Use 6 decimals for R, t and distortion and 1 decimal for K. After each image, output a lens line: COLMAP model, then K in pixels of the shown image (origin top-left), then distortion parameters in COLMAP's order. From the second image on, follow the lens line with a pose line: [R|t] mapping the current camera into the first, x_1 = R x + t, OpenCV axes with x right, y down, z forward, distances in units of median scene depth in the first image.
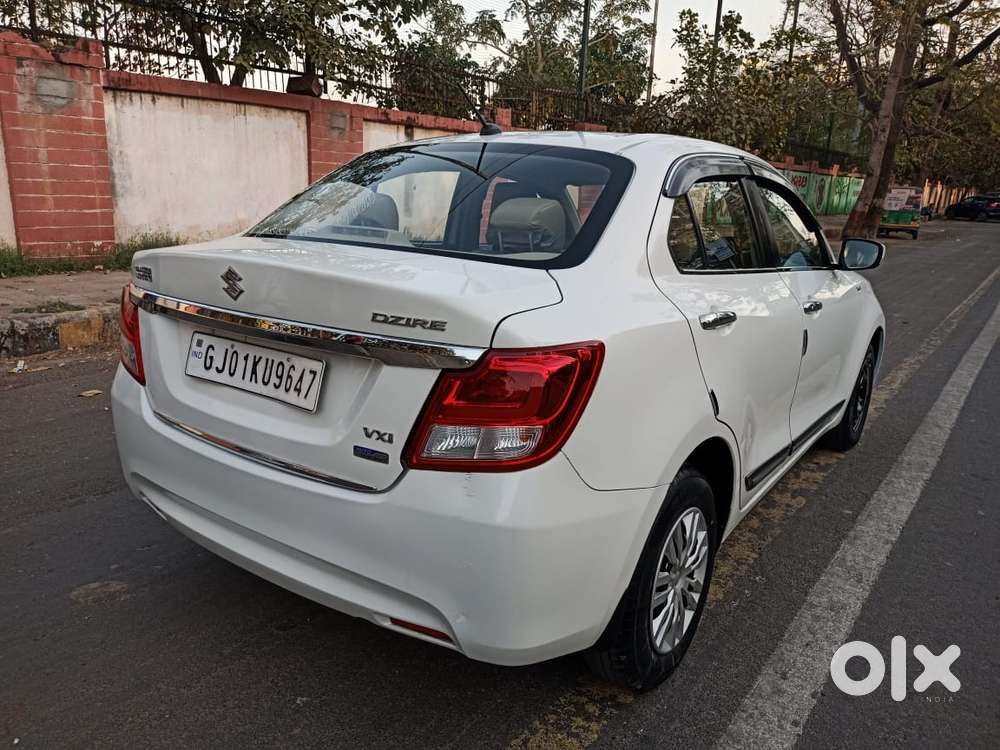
lens RADIAL K [[742.2, 0, 497.8], [0, 742.2, 367.3], [0, 0, 1]] dist [0.021985, -0.016056]
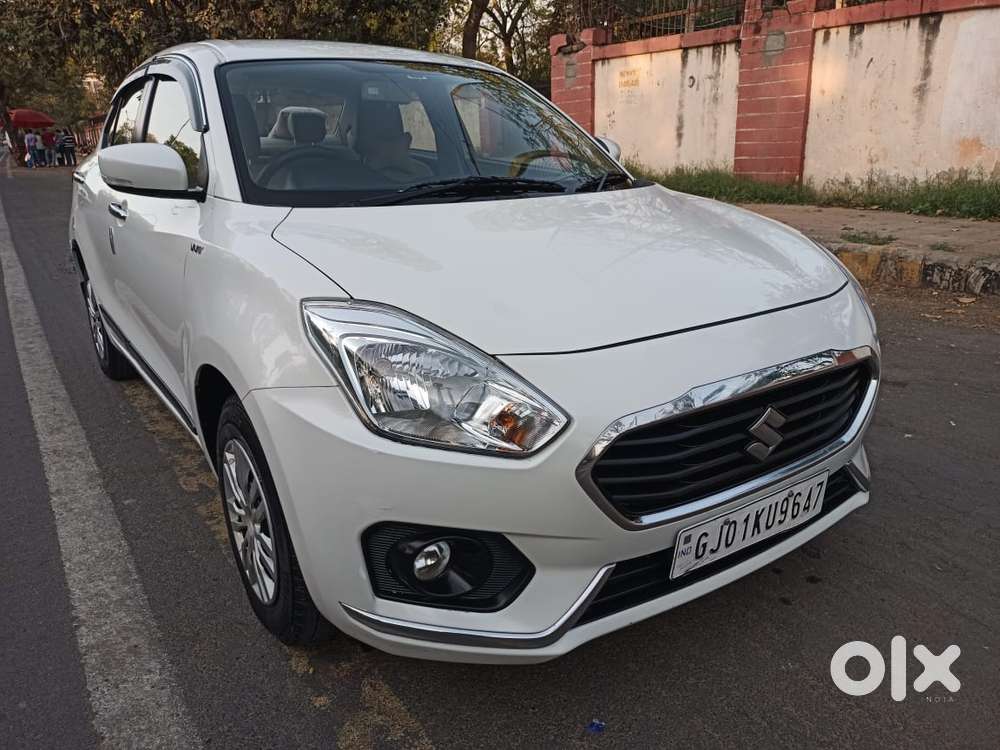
lens RADIAL K [[742.2, 0, 497.8], [0, 742.2, 367.3], [0, 0, 1]] dist [0.021985, -0.016056]
pose [[-0.333286, 0.256947, -0.907138, 0.394945], [-0.217886, 0.915112, 0.339258, -0.109741], [0.917304, 0.310722, -0.249008, 0.587770]]
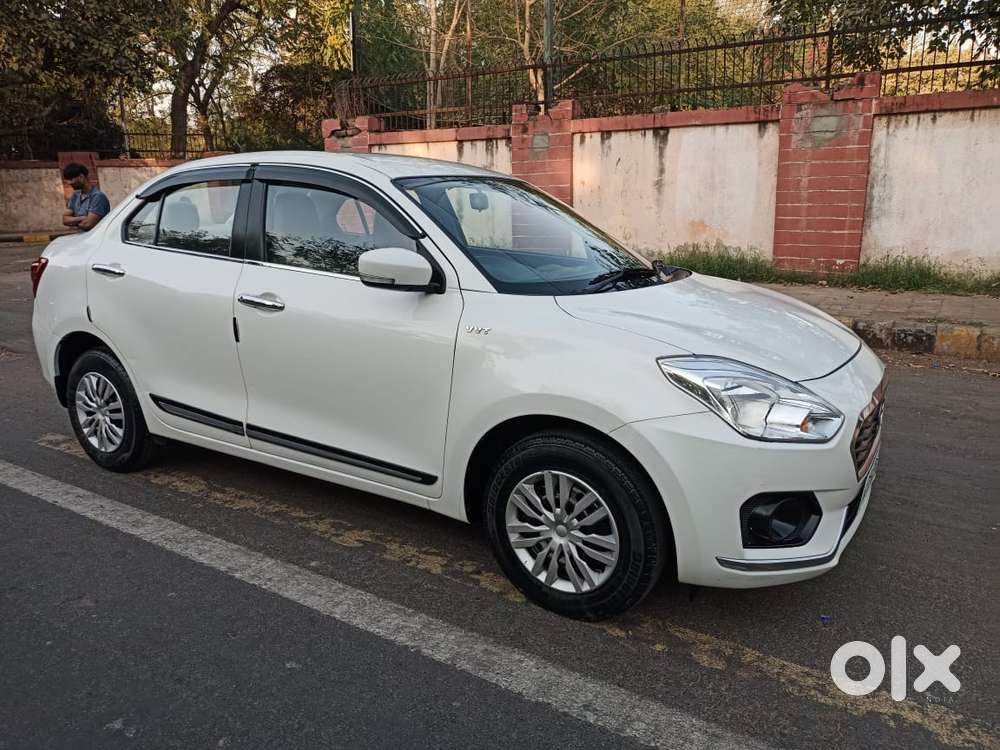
lens RADIAL K [[733.7, 0, 495.9], [0, 733.7, 370.6], [0, 0, 1]] dist [0.071197, -0.088492]
pose [[0.068170, 0.192670, -0.978893, 0.495034], [-0.231348, 0.957484, 0.172345, -0.082004], [0.970480, 0.214716, 0.109846, 0.415652]]
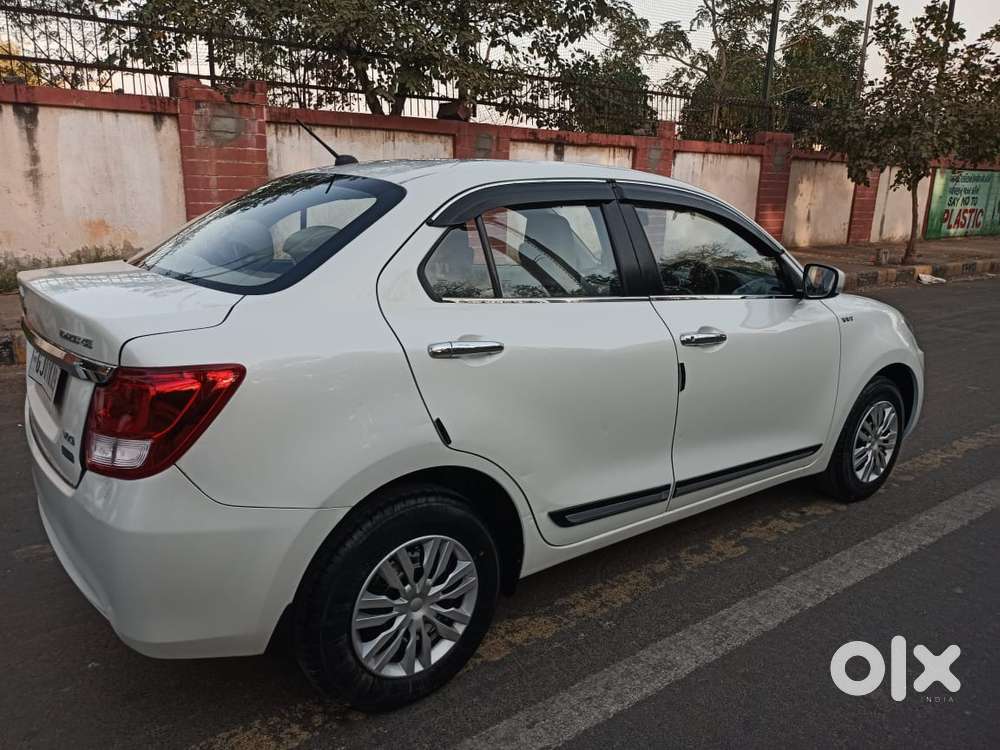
lens RADIAL K [[737.0, 0, 499.7], [0, 737.0, 368.0], [0, 0, 1]] dist [0.050100, -0.060283]
pose [[0.956483, 0.051075, -0.287284, 0.151407], [-0.055597, 0.998424, -0.007601, -0.008154], [0.286443, 0.023242, 0.957815, 0.017322]]
